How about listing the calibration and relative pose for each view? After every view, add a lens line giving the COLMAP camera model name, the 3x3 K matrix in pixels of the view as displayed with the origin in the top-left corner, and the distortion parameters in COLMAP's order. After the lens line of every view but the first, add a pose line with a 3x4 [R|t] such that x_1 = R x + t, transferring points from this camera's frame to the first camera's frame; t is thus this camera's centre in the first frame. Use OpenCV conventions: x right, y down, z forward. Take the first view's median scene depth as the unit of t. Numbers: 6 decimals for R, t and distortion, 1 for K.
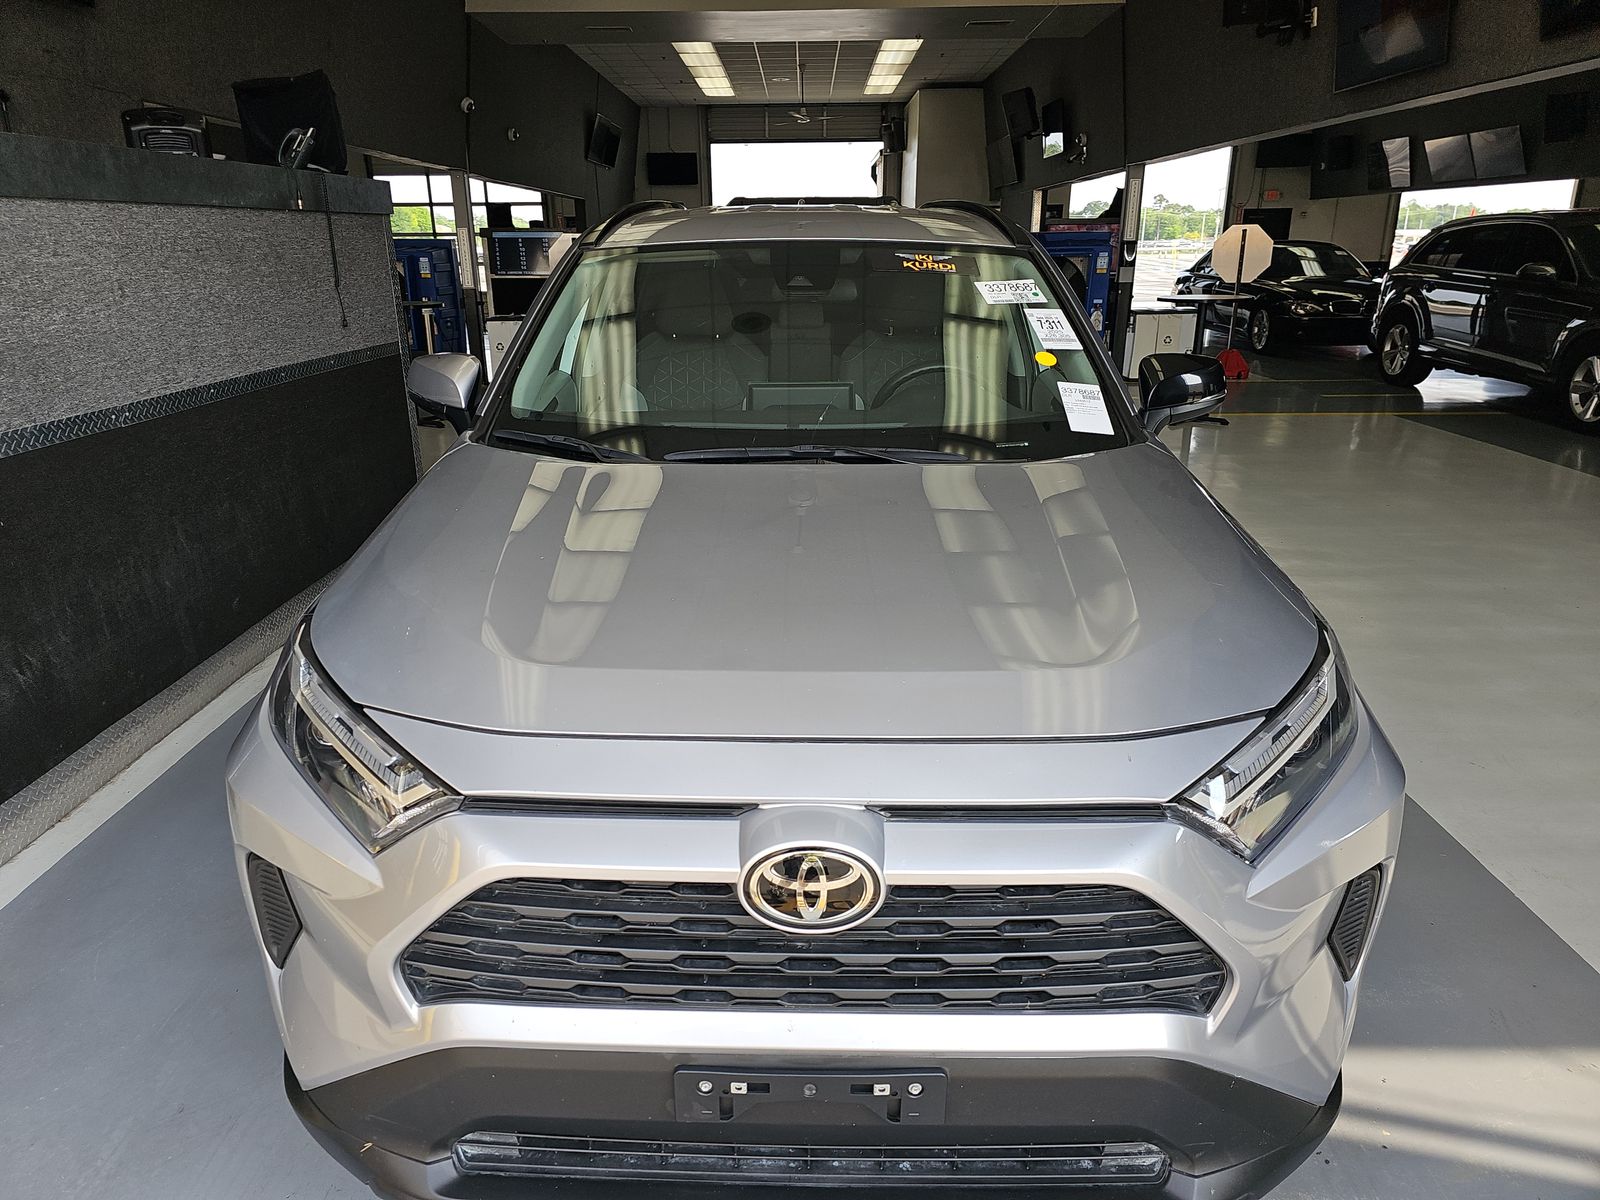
lens RADIAL K [[1082.6, 0, 772.0], [0, 1082.6, 604.8], [0, 0, 1]] dist [0.057101, -0.055098]
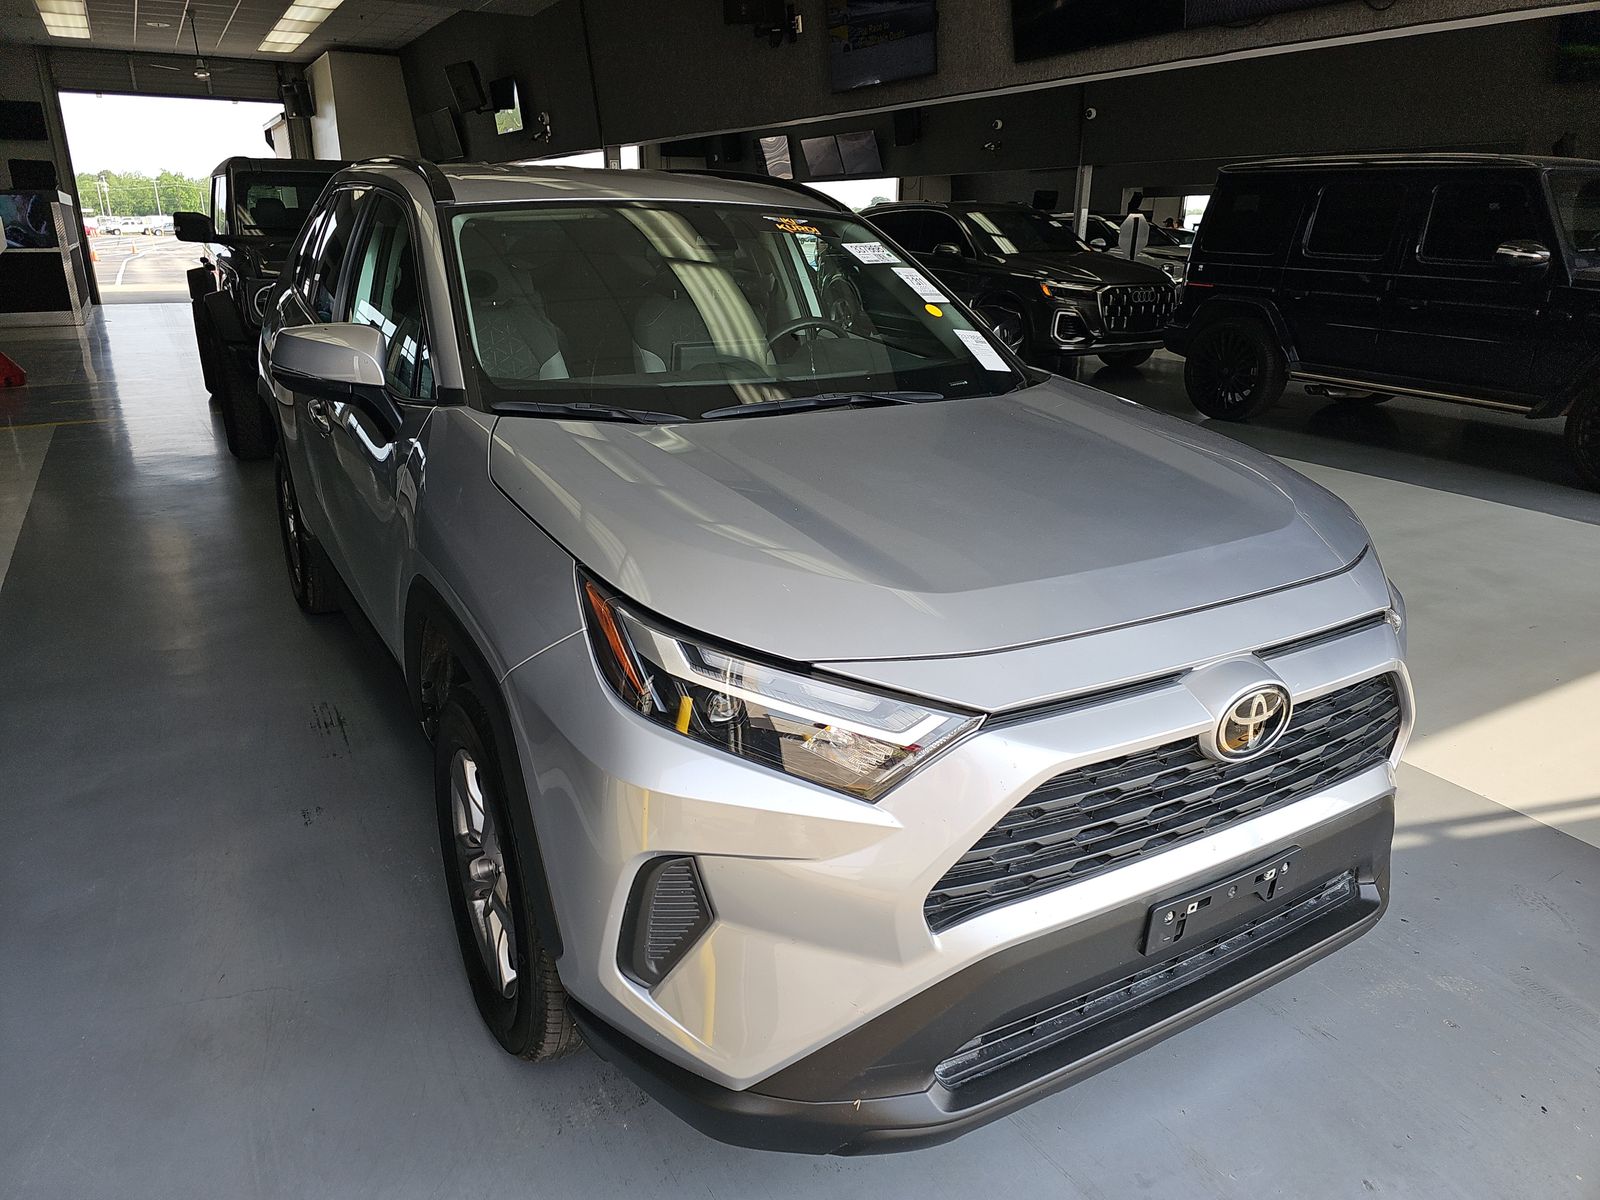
lens RADIAL K [[1082.6, 0, 772.0], [0, 1082.6, 604.8], [0, 0, 1]] dist [0.057101, -0.055098]
pose [[0.848864, -0.160978, 0.503504, -0.413478], [0.153389, 0.986532, 0.056808, -0.008693], [-0.505868, 0.029009, 0.862123, 0.084771]]
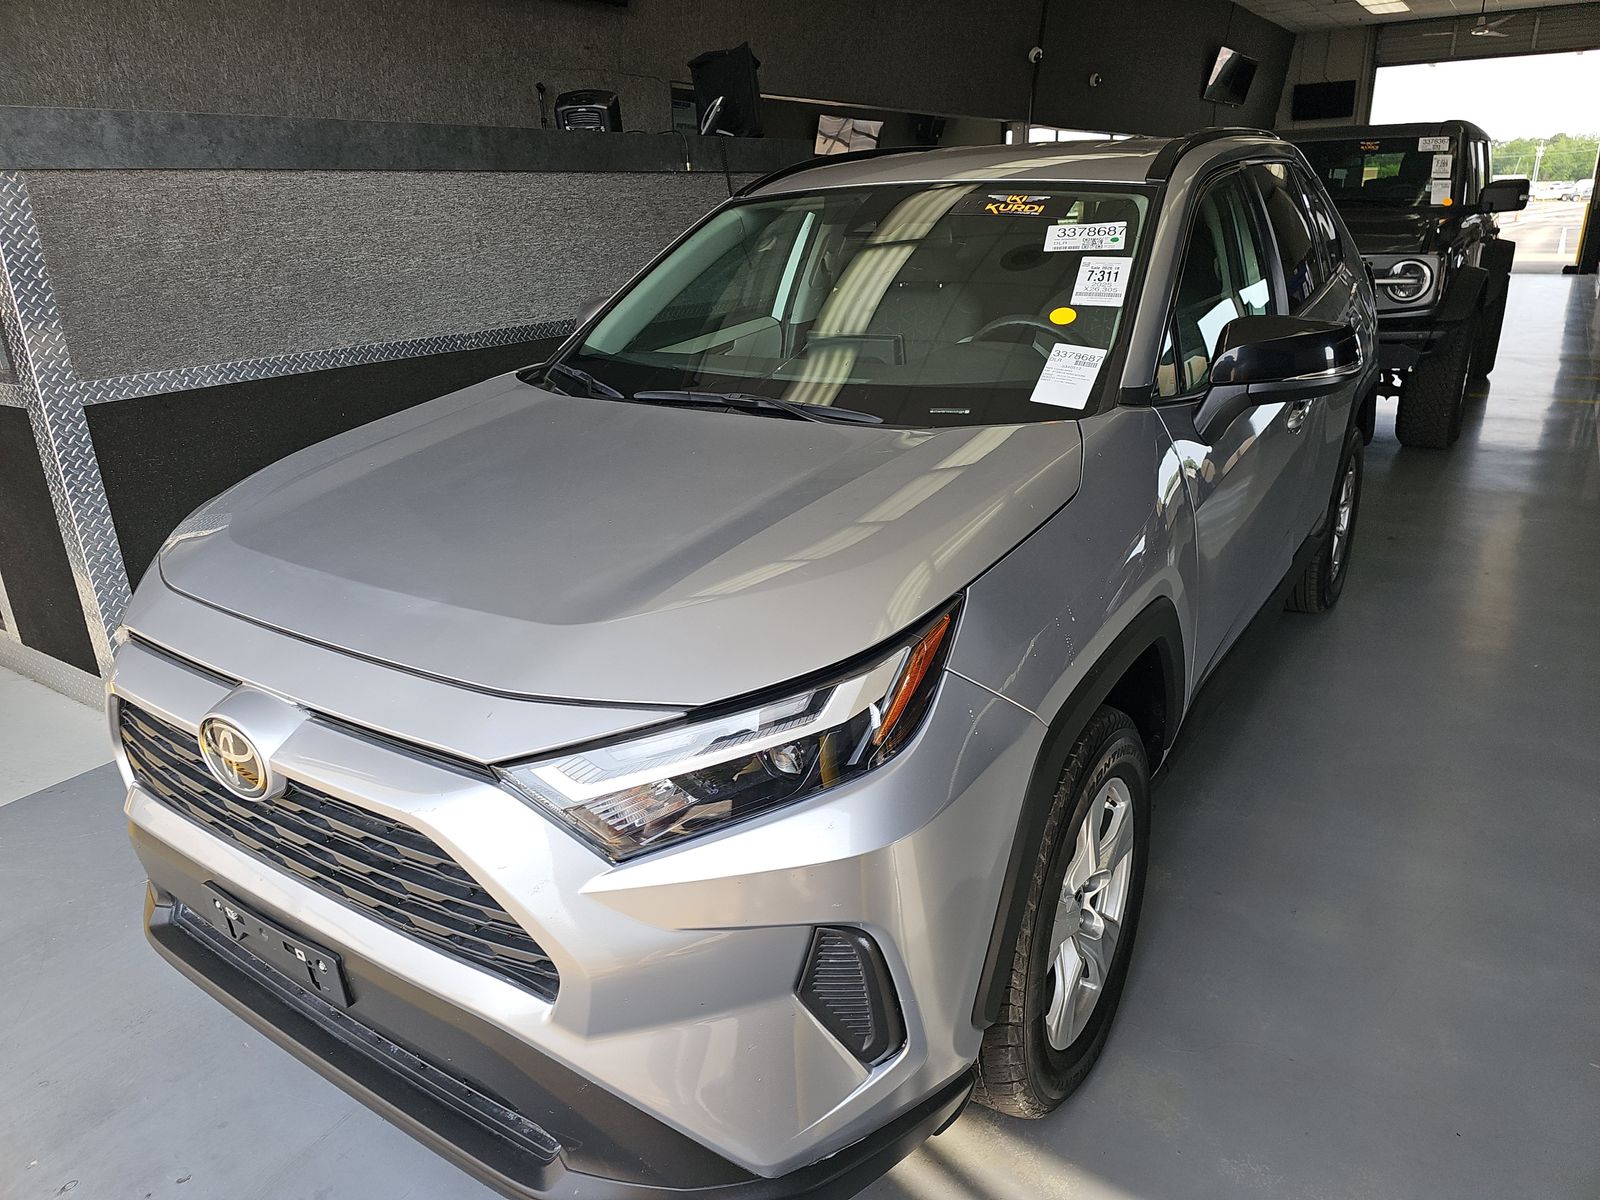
lens RADIAL K [[1083.6, 0, 790.5], [0, 1083.6, 591.7], [0, 0, 1]] dist [0.055254, -0.053878]
pose [[0.833301, 0.165807, -0.527368, 0.447770], [-0.150842, 0.985958, 0.071642, -0.033269], [0.531842, 0.019850, 0.846611, 0.132496]]
